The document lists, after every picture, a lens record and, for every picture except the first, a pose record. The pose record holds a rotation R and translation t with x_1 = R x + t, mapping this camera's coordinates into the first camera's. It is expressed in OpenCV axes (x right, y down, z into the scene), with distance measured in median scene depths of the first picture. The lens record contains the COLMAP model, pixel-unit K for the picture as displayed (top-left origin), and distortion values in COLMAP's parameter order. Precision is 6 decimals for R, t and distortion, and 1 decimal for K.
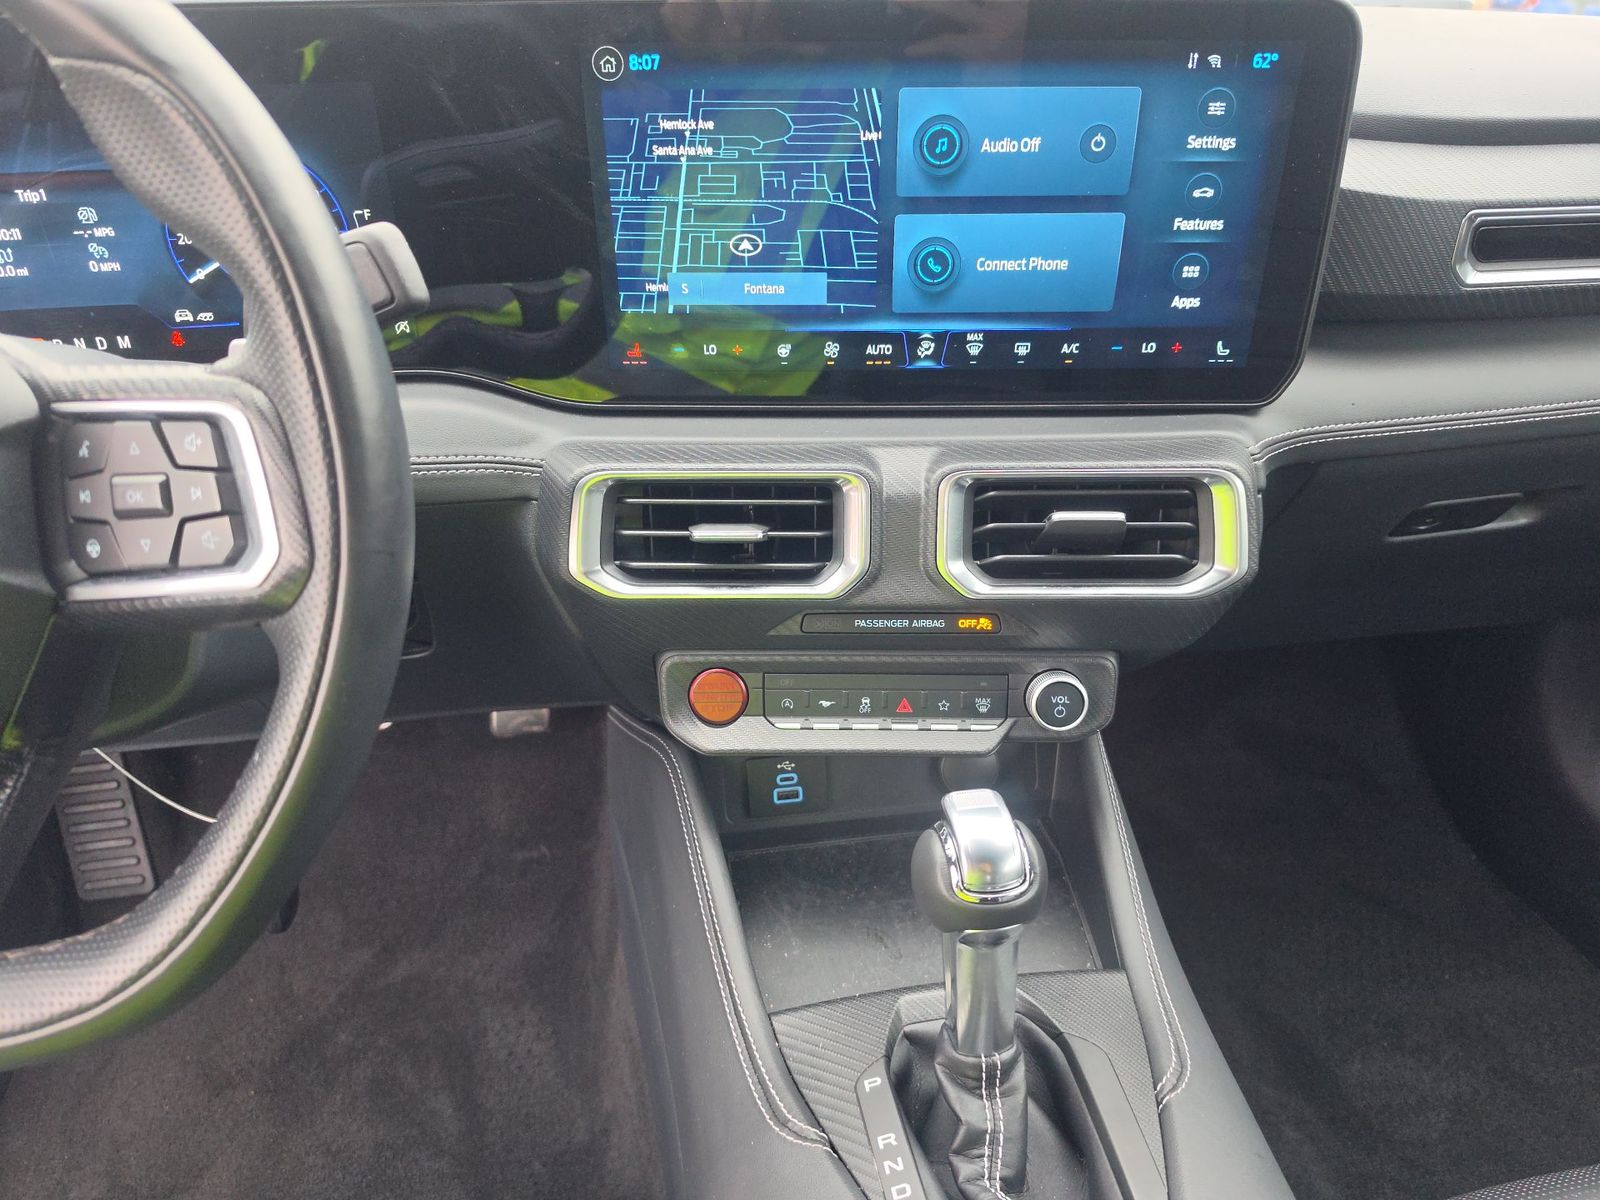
lens RADIAL K [[1071.1, 0, 826.1], [0, 1071.1, 546.6], [0, 0, 1]] dist [0.049935, -0.043256]
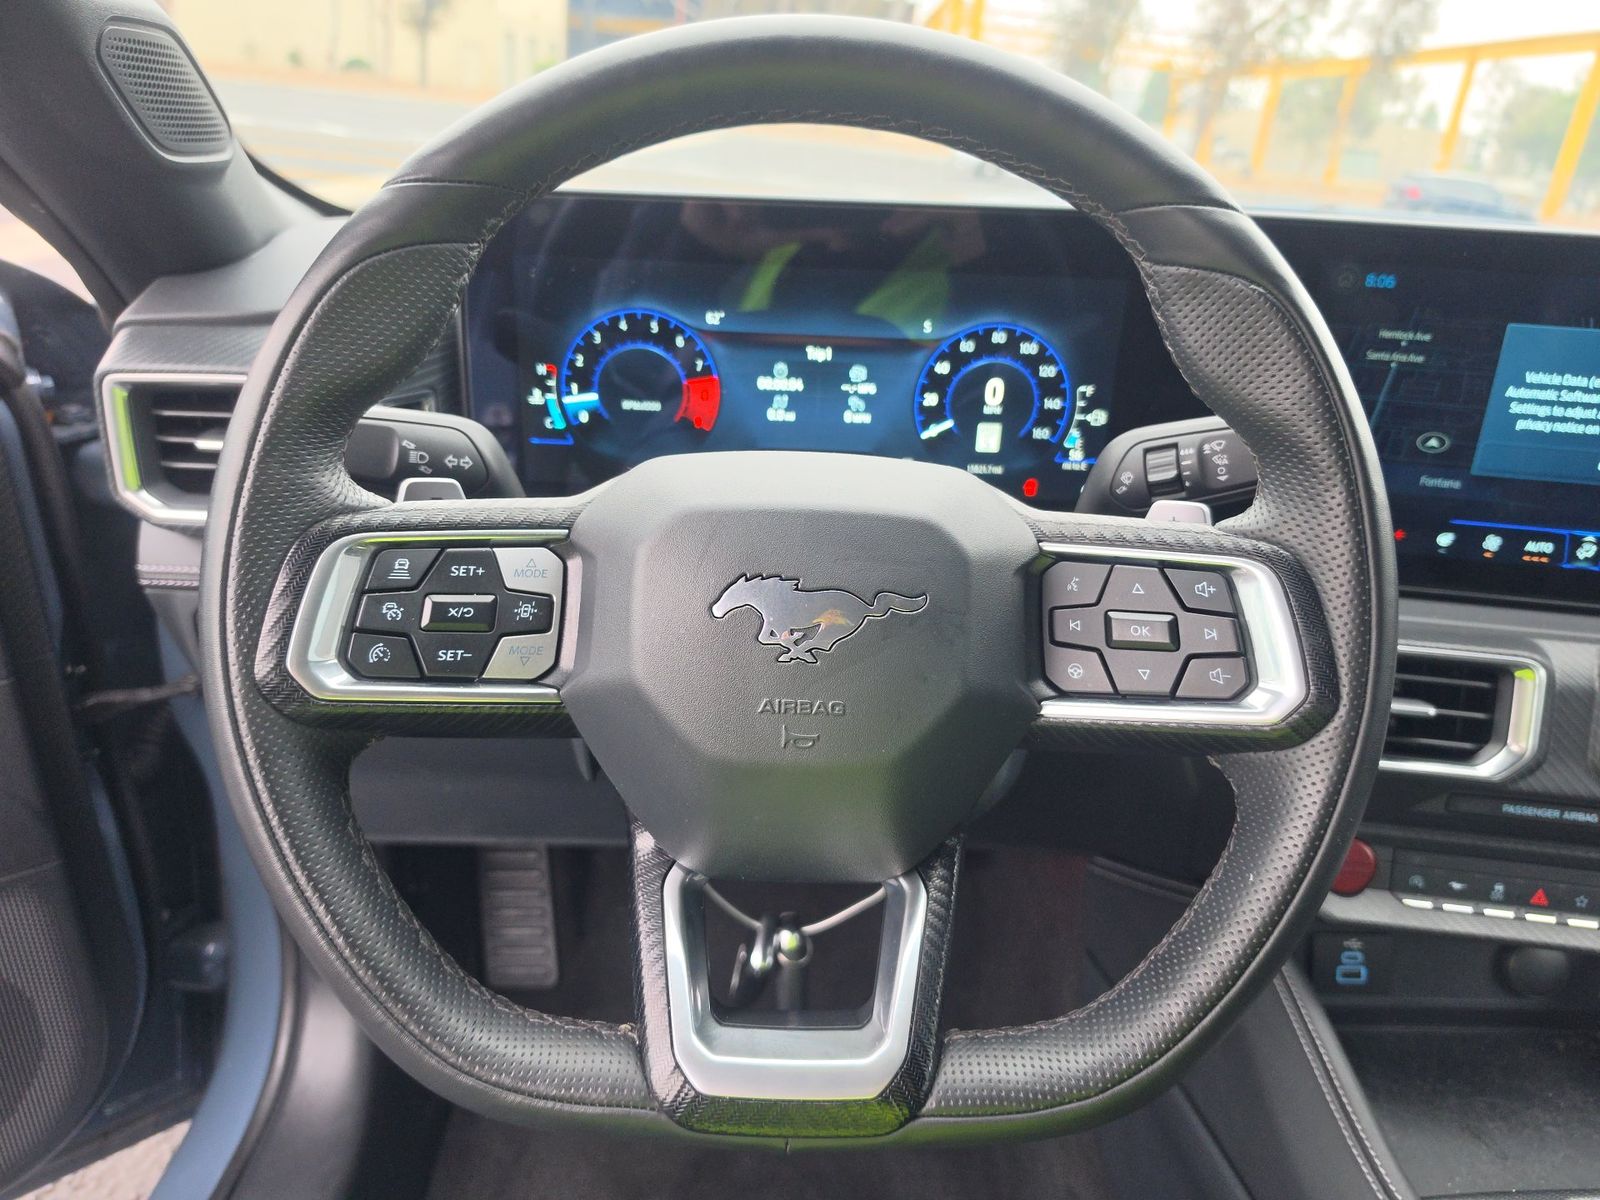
lens RADIAL K [[1071.1, 0, 826.1], [0, 1071.1, 546.6], [0, 0, 1]] dist [0.049935, -0.043256]
pose [[0.993865, 0.091042, -0.062804, -0.624879], [-0.099290, 0.984588, -0.143971, 0.042633], [0.048729, 0.149324, 0.987587, -0.098016]]
